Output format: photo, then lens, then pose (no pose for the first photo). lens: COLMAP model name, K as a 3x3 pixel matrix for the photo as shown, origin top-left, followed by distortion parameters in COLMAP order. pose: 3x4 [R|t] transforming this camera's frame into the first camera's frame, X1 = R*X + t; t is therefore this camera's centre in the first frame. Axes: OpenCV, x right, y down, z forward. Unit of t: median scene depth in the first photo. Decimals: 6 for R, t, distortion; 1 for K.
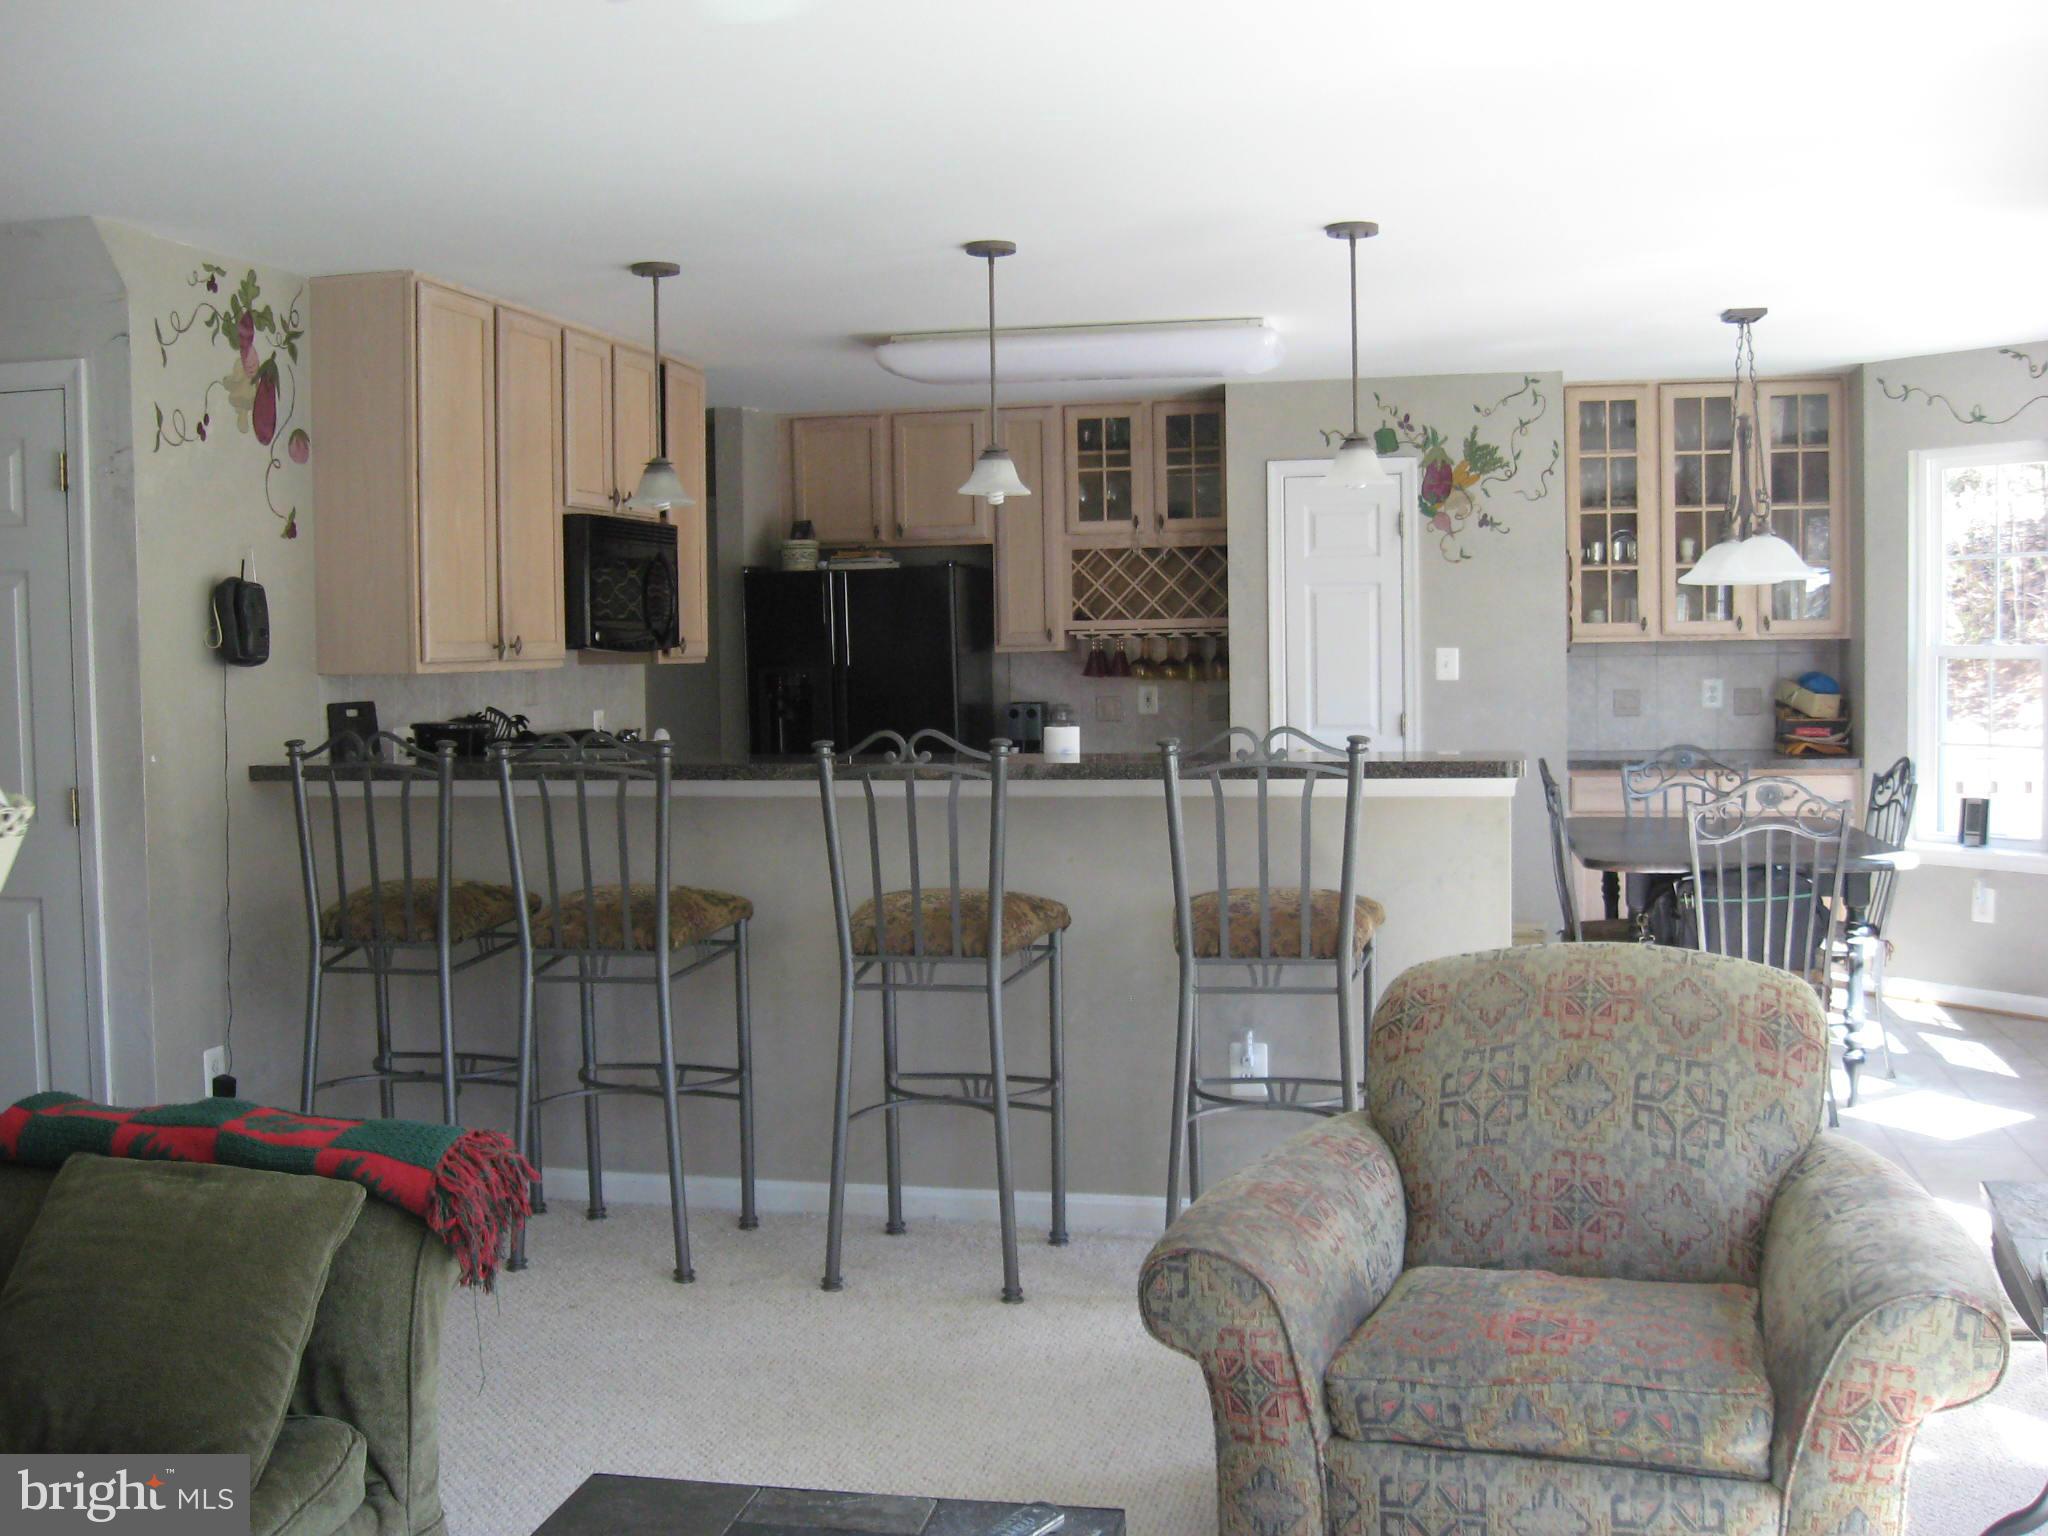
lens RADIAL K [[2180.4, 0, 1024.0], [0, 2180.4, 768.0], [0, 0, 1]] dist [-0.074671, -0.006452]
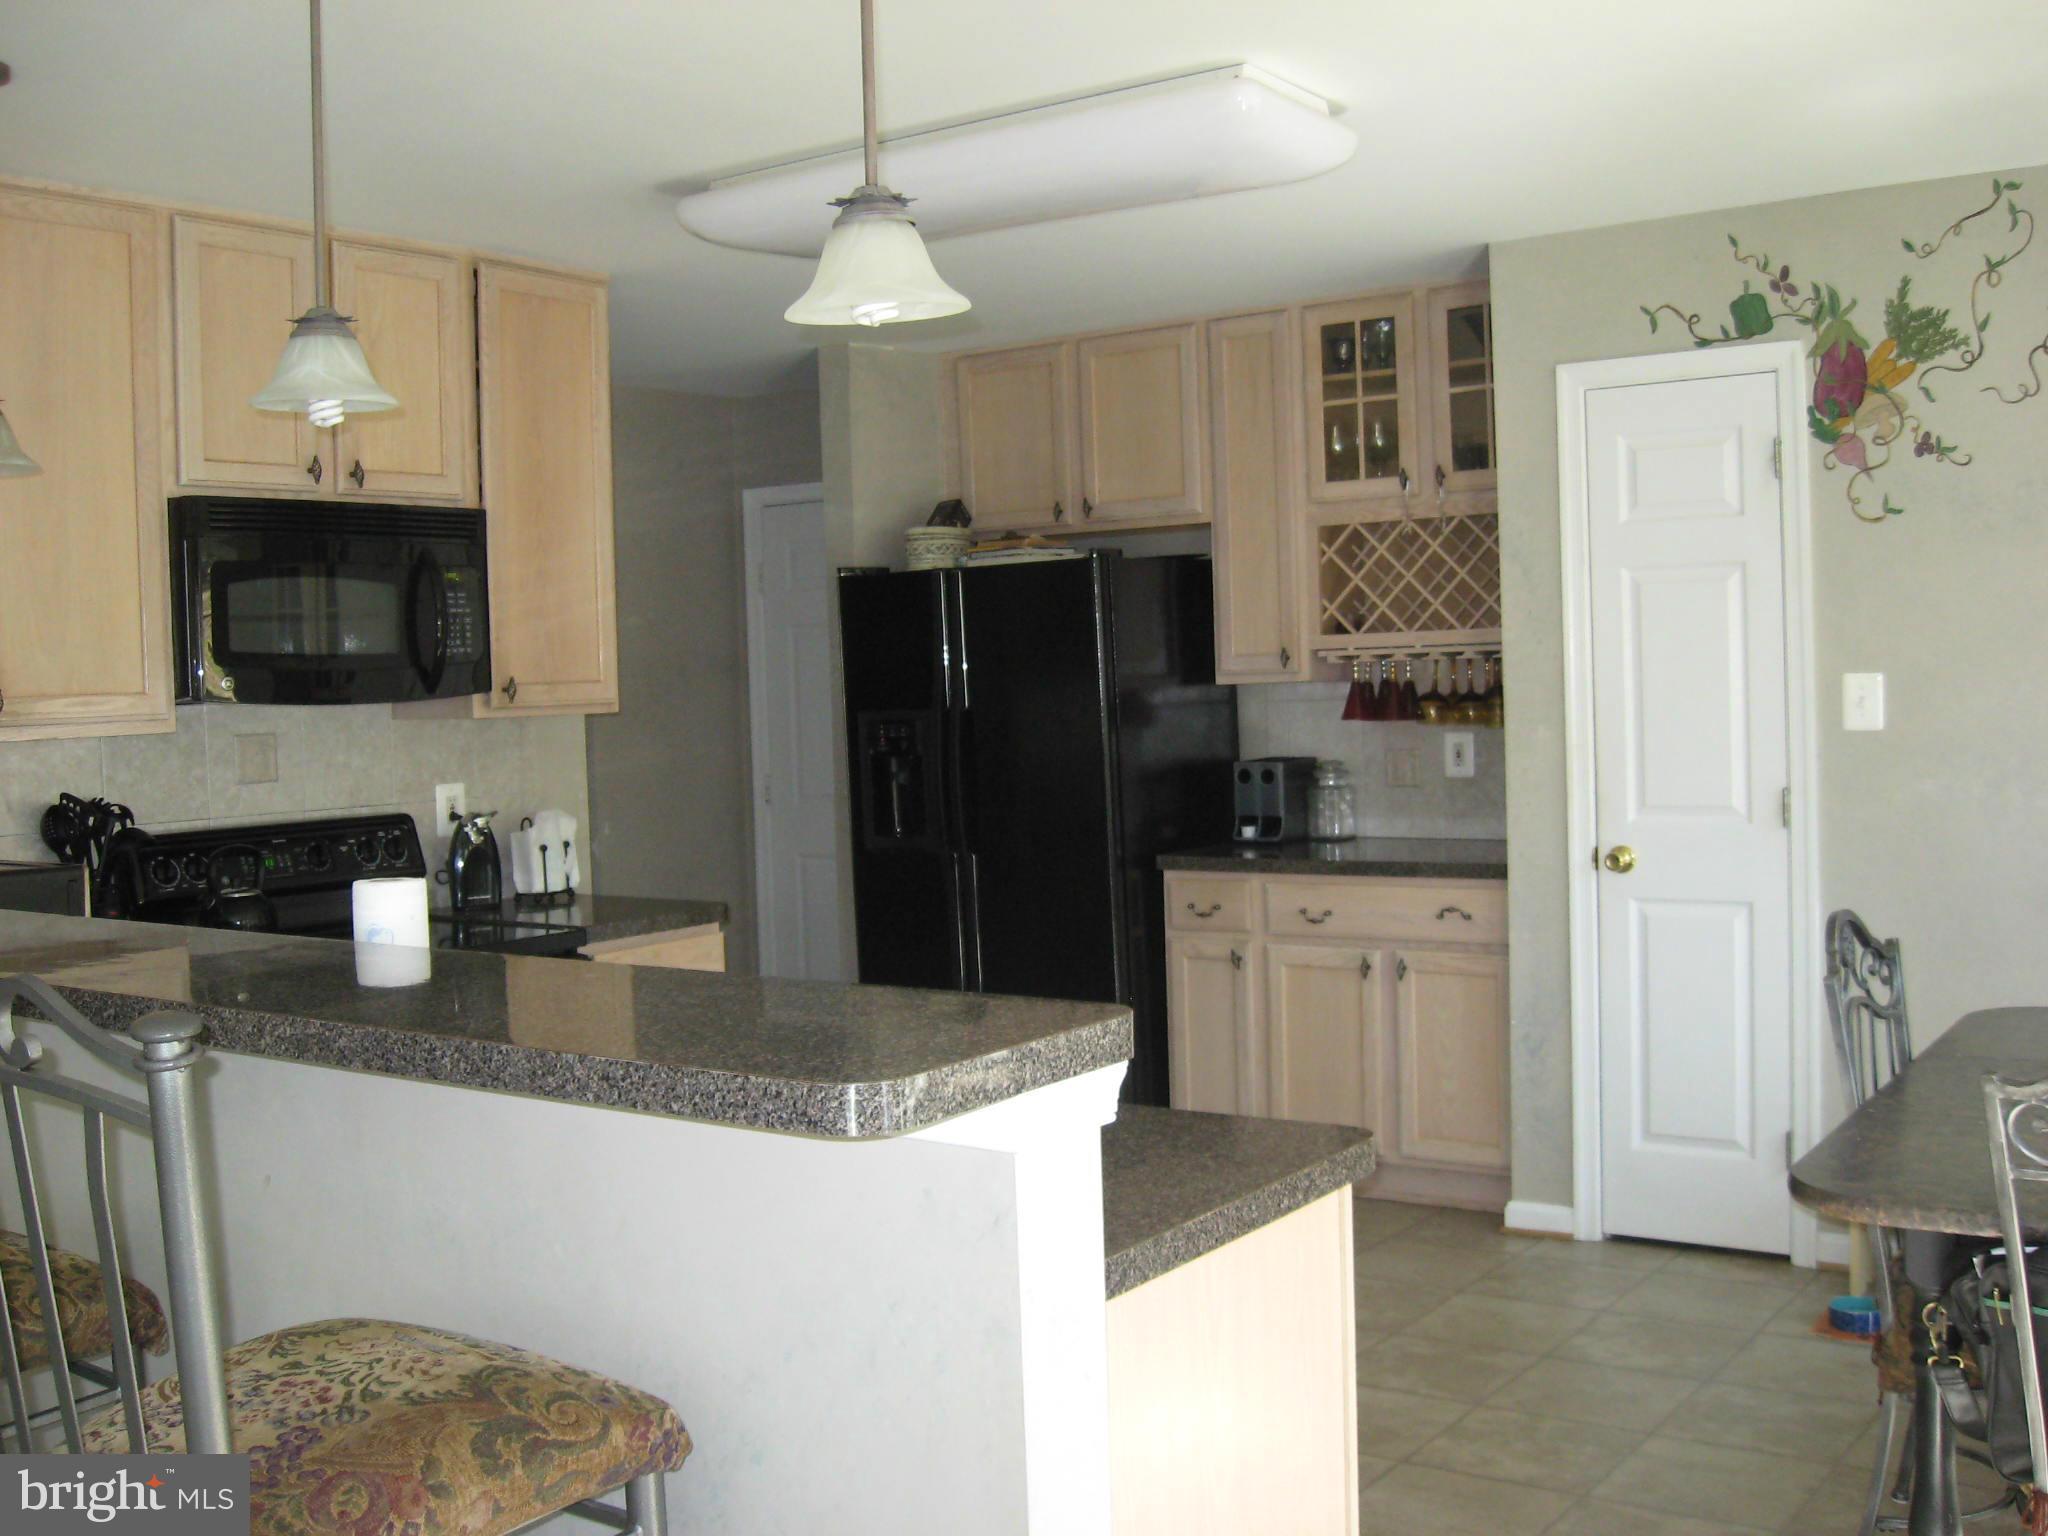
lens RADIAL K [[2180.4, 0, 1024.0], [0, 2180.4, 768.0], [0, 0, 1]] dist [-0.074671, -0.006452]
pose [[0.922855, 0.002750, -0.385138, 0.204546], [-0.004062, 0.999988, -0.002592, -0.027461], [0.385126, 0.003956, 0.922855, 0.388513]]
